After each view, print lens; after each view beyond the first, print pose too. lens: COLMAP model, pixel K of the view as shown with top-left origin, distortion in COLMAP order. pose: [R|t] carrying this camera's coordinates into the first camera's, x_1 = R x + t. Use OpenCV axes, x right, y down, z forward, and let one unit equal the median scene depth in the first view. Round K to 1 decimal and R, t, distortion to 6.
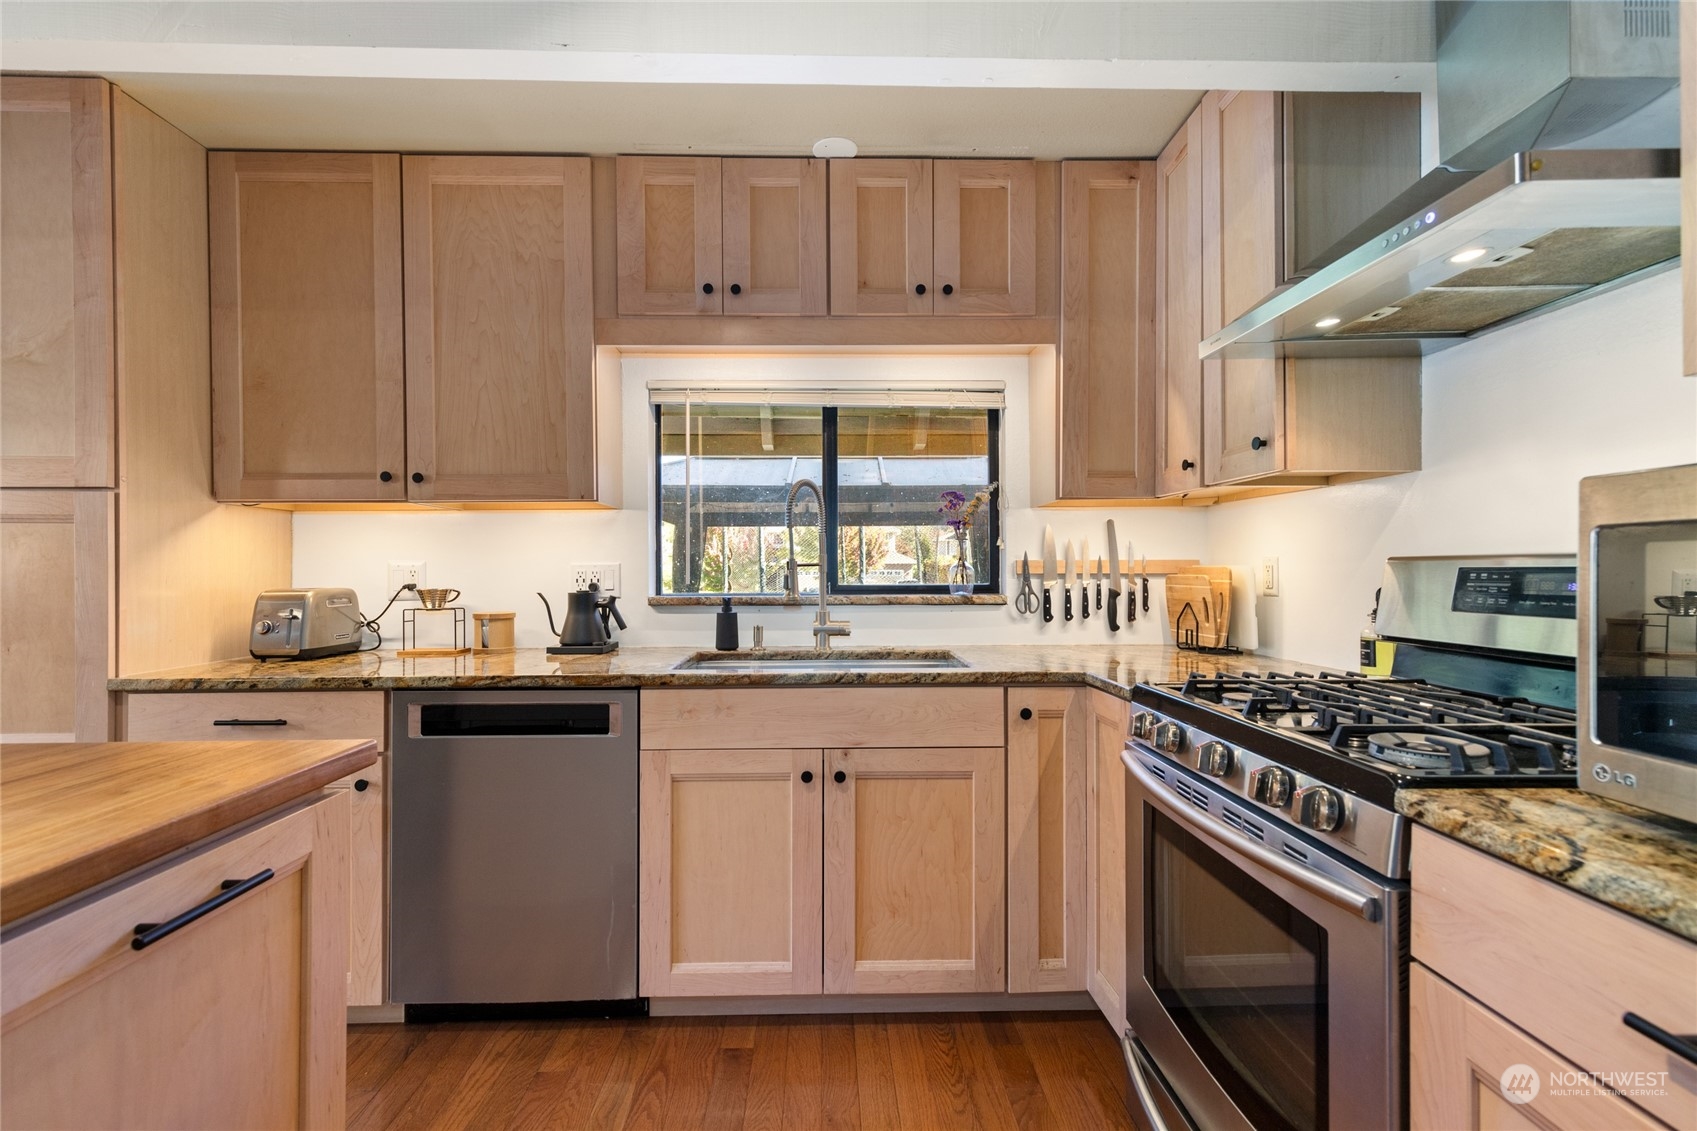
lens RADIAL K [[765.5, 0, 842.1], [0, 765.5, 568.0], [0, 0, 1]] dist [0.005880, -0.000846]
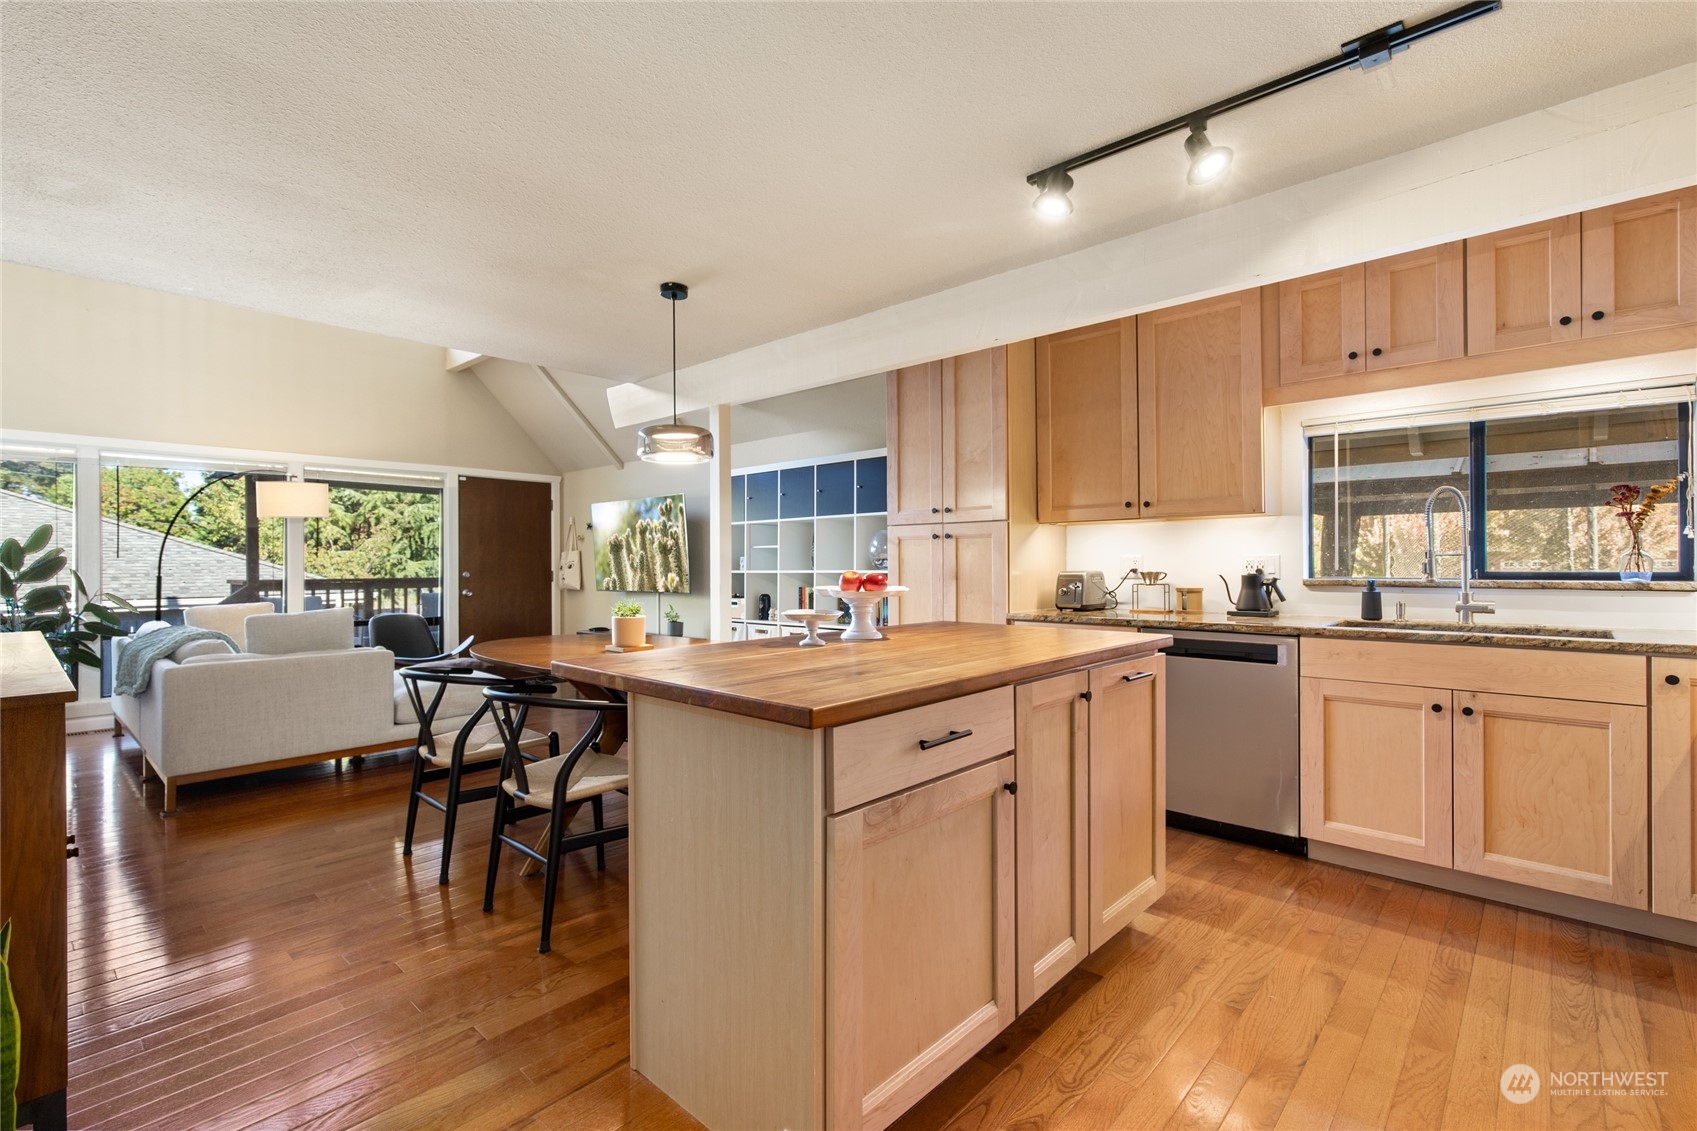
lens RADIAL K [[765.5, 0, 848.0], [0, 765.5, 561.8], [0, 0, 1]] dist [0.005880, -0.000846]
pose [[0.718235, -0.001909, -0.695798, 0.134647], [0.004166, 0.999990, 0.001557, 0.001740], [0.695788, -0.004017, 0.718236, -0.635646]]
